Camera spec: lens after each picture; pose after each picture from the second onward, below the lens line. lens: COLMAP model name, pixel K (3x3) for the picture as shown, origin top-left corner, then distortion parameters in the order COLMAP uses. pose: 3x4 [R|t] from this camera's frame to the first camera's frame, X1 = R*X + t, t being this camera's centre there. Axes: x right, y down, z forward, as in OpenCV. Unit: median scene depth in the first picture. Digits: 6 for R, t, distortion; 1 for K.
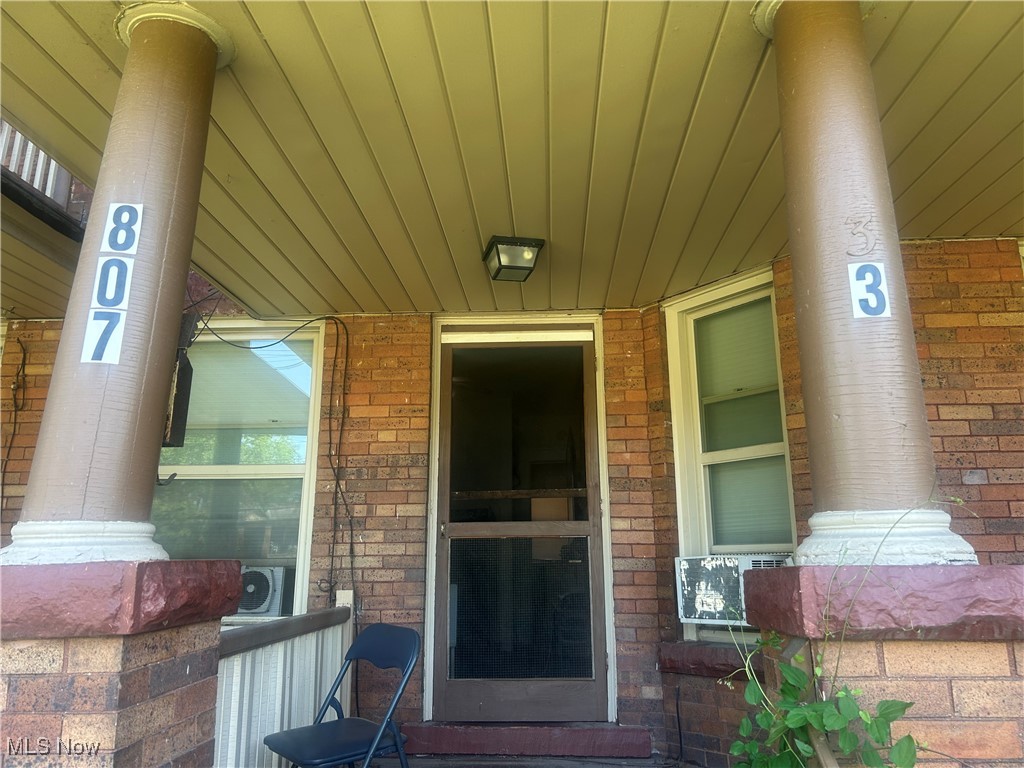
lens RADIAL K [[767.2, 0, 512.5], [0, 767.2, 373.4], [0, 0, 1]] dist [0.058358, -0.020113]
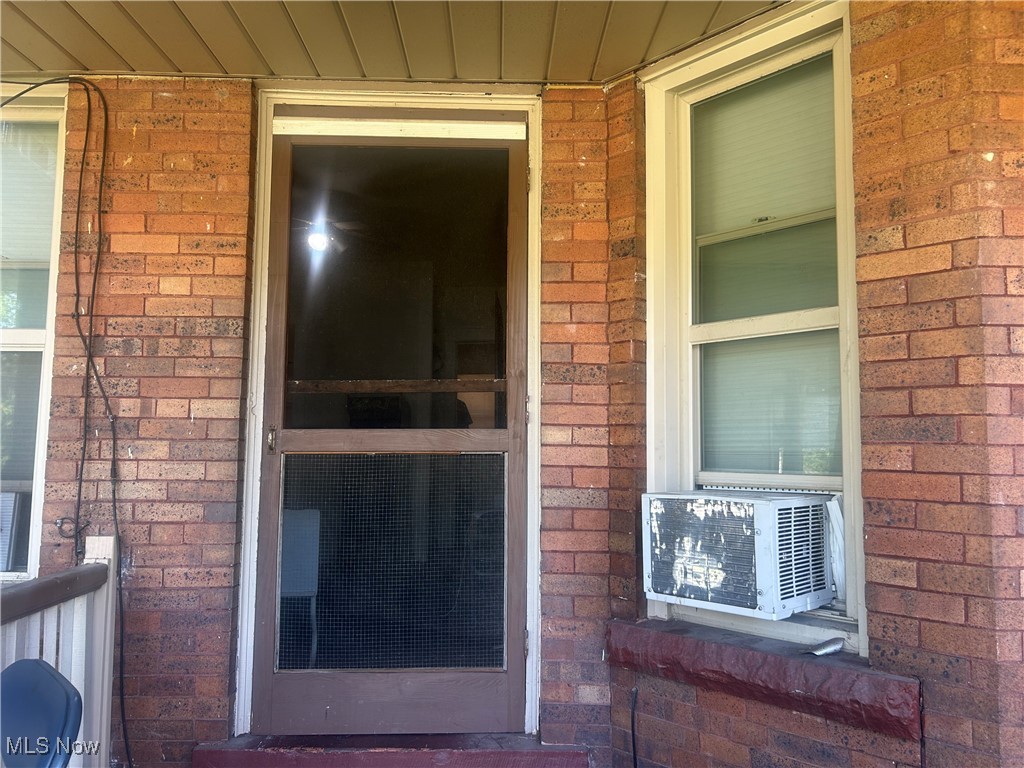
lens RADIAL K [[767.2, 0, 507.7], [0, 767.2, 384.6], [0, 0, 1]] dist [0.058358, -0.020113]
pose [[0.997885, 0.018056, 0.062449, 0.059839], [-0.028067, 0.986168, 0.163355, 0.052738], [-0.058636, -0.164762, 0.984589, 0.387240]]
